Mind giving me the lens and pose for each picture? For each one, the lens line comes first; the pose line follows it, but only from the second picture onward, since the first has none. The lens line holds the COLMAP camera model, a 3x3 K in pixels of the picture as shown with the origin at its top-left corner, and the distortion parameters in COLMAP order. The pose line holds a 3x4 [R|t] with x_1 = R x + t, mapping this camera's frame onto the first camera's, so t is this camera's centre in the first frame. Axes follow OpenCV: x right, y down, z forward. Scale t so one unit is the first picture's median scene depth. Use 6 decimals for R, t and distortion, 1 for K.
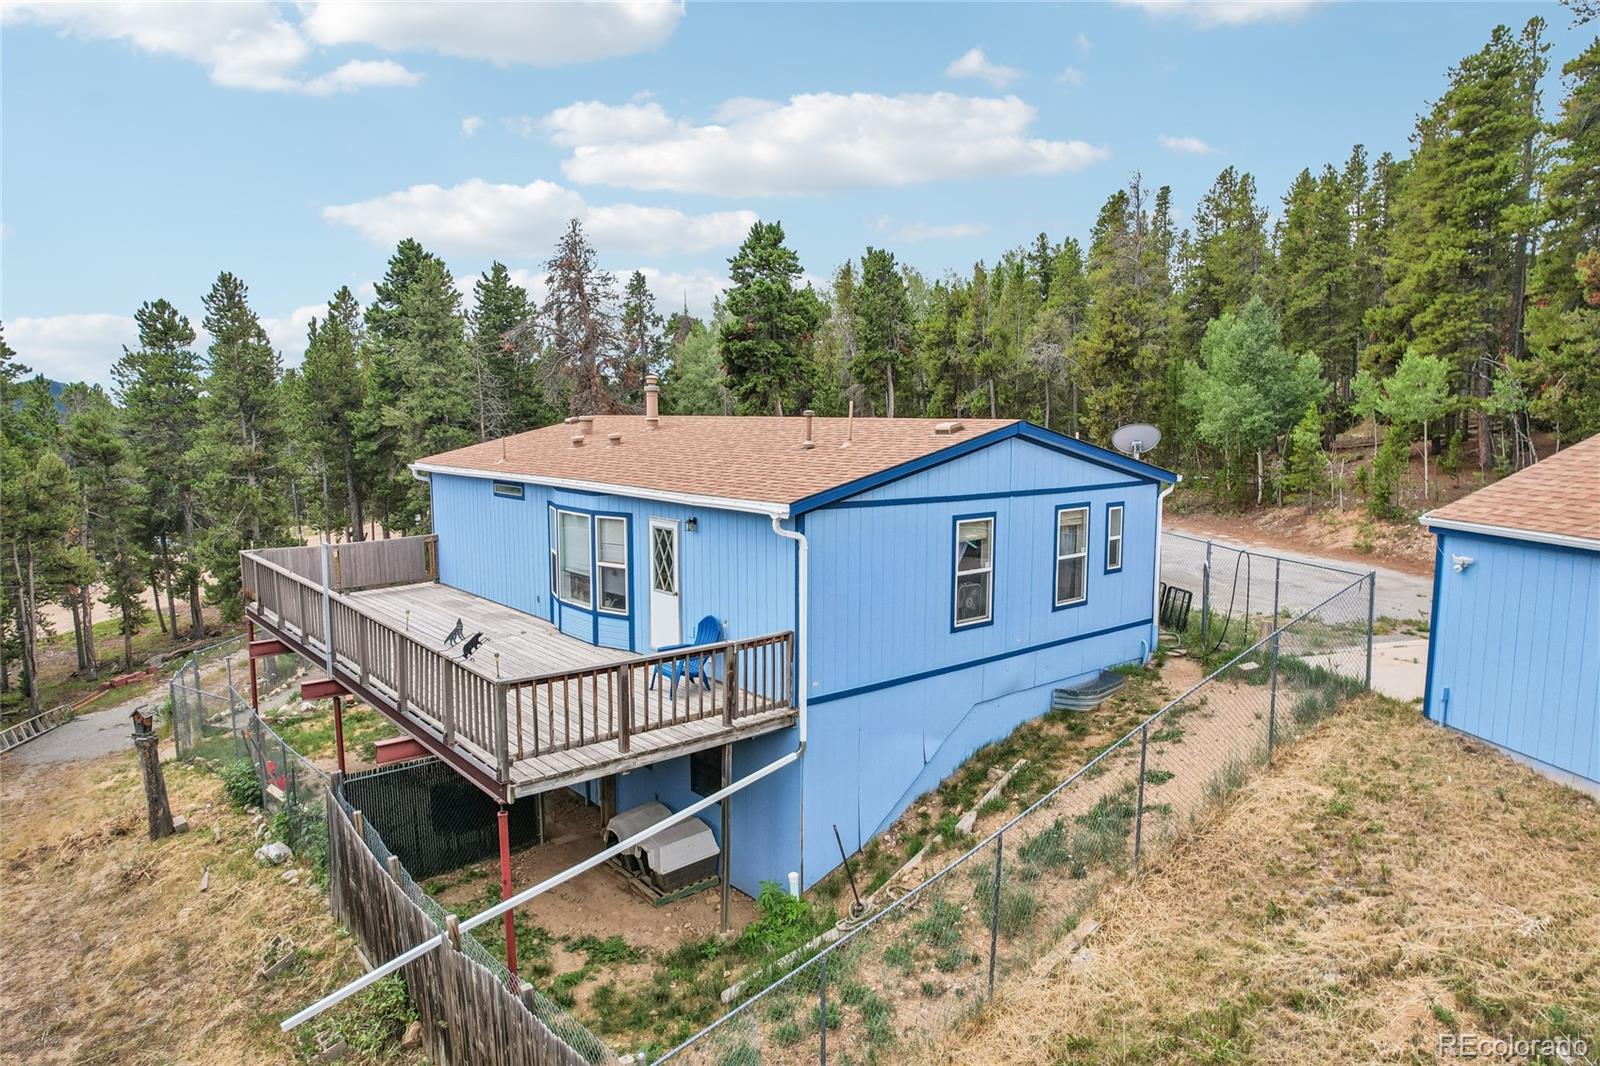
lens RADIAL K [[1025.7, 0, 800.0], [0, 1025.7, 533.0], [0, 0, 1]] dist [-0.048150, 0.000398]
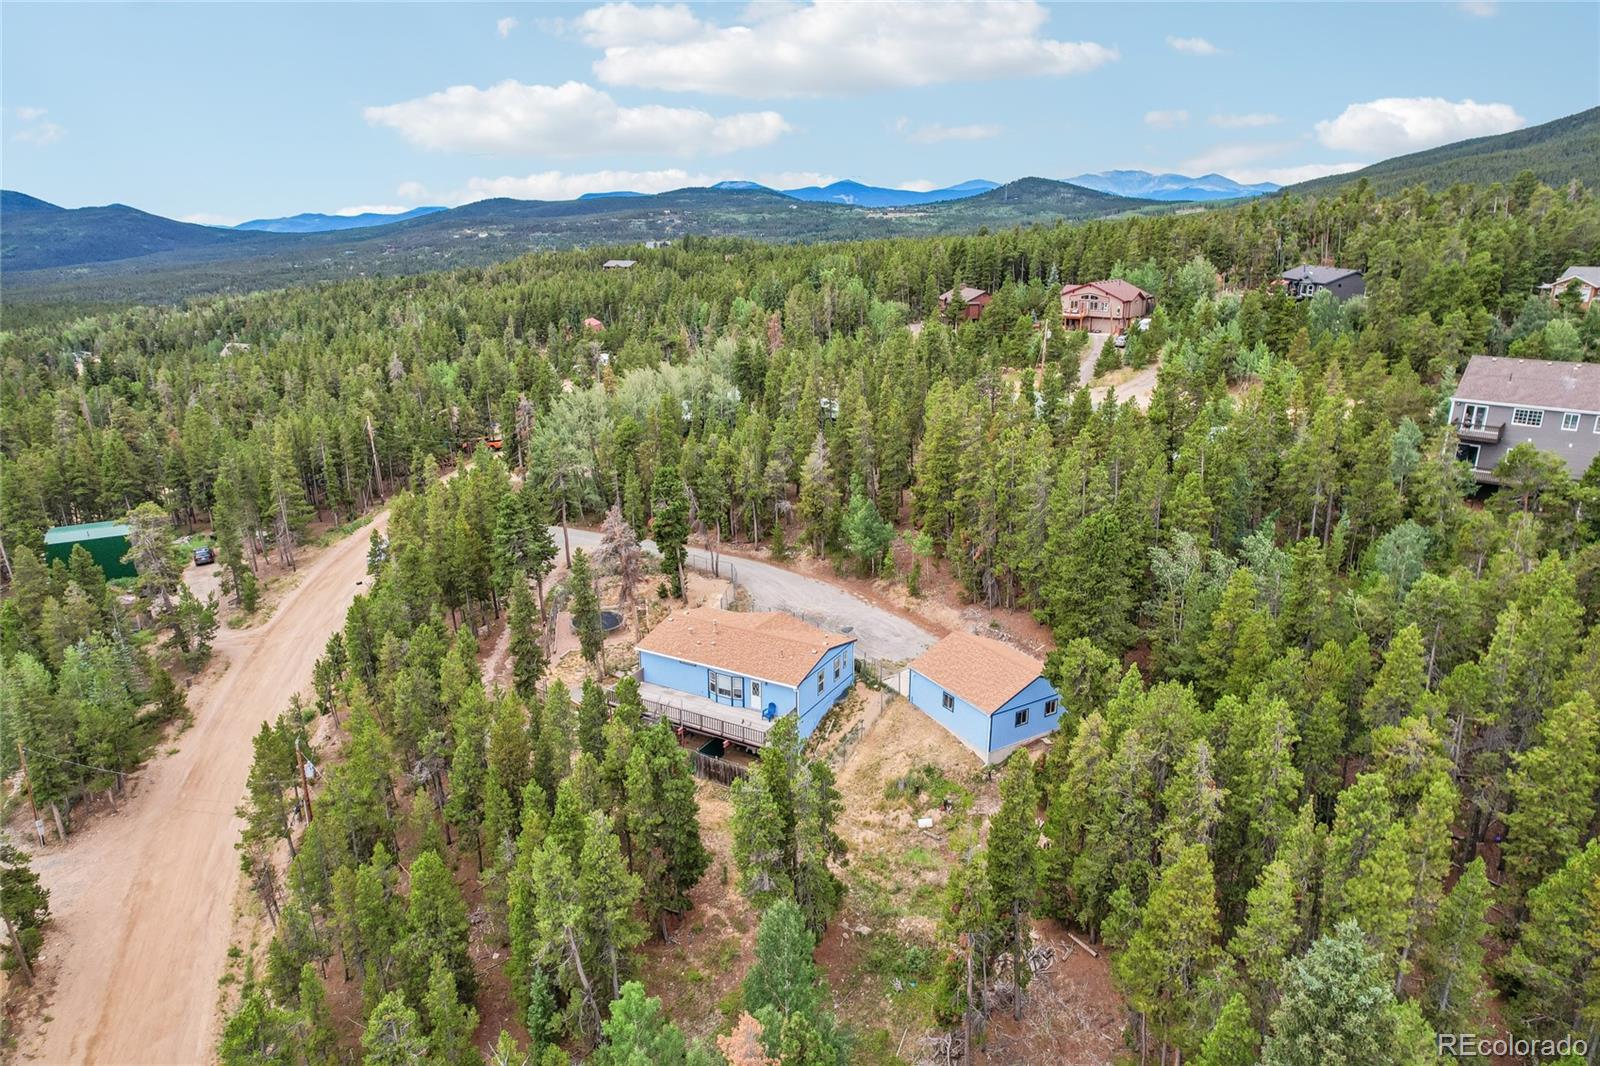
lens RADIAL K [[1025.7, 0, 800.0], [0, 1025.7, 533.0], [0, 0, 1]] dist [-0.048150, 0.000398]
pose [[0.931942, -0.107509, 0.346303, -1.543334], [0.043790, 0.981415, 0.186833, -1.587870], [-0.359953, -0.158953, 0.919330, -3.313244]]
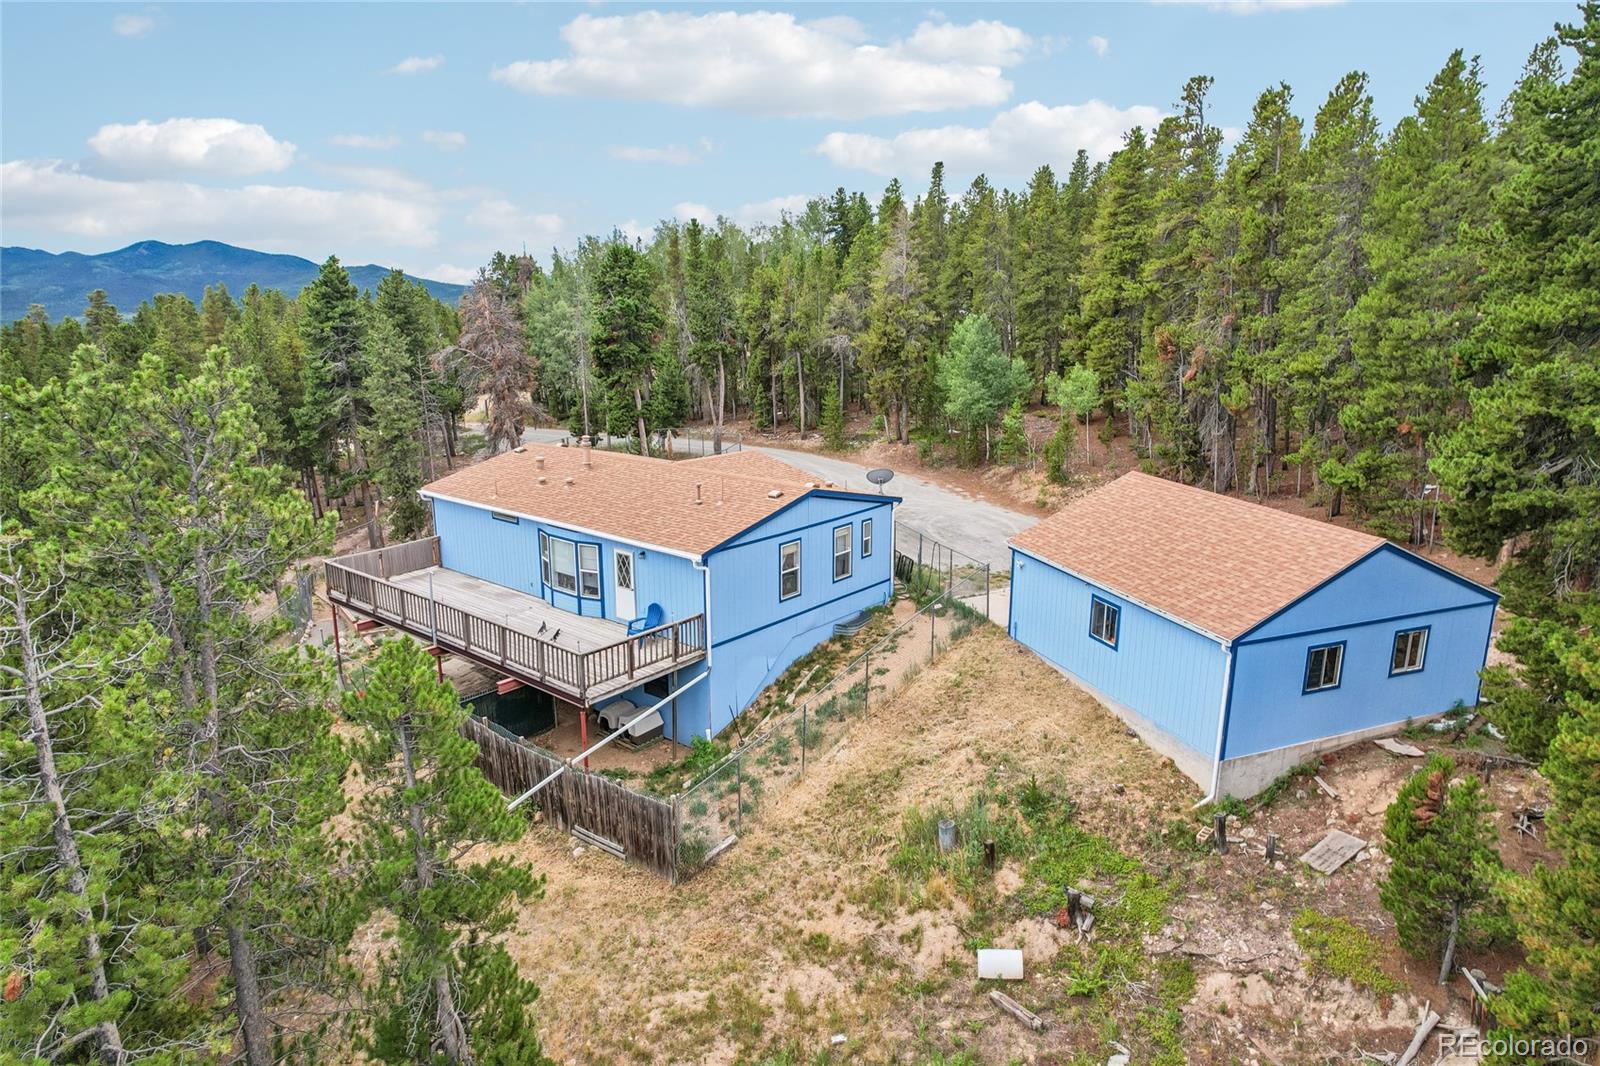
lens RADIAL K [[1025.7, 0, 800.0], [0, 1025.7, 533.0], [0, 0, 1]] dist [-0.048150, 0.000398]
pose [[0.983221, -0.045089, 0.176758, -0.155986], [0.023257, 0.992048, 0.123693, -0.283270], [-0.180929, -0.117507, 0.976451, -0.912770]]
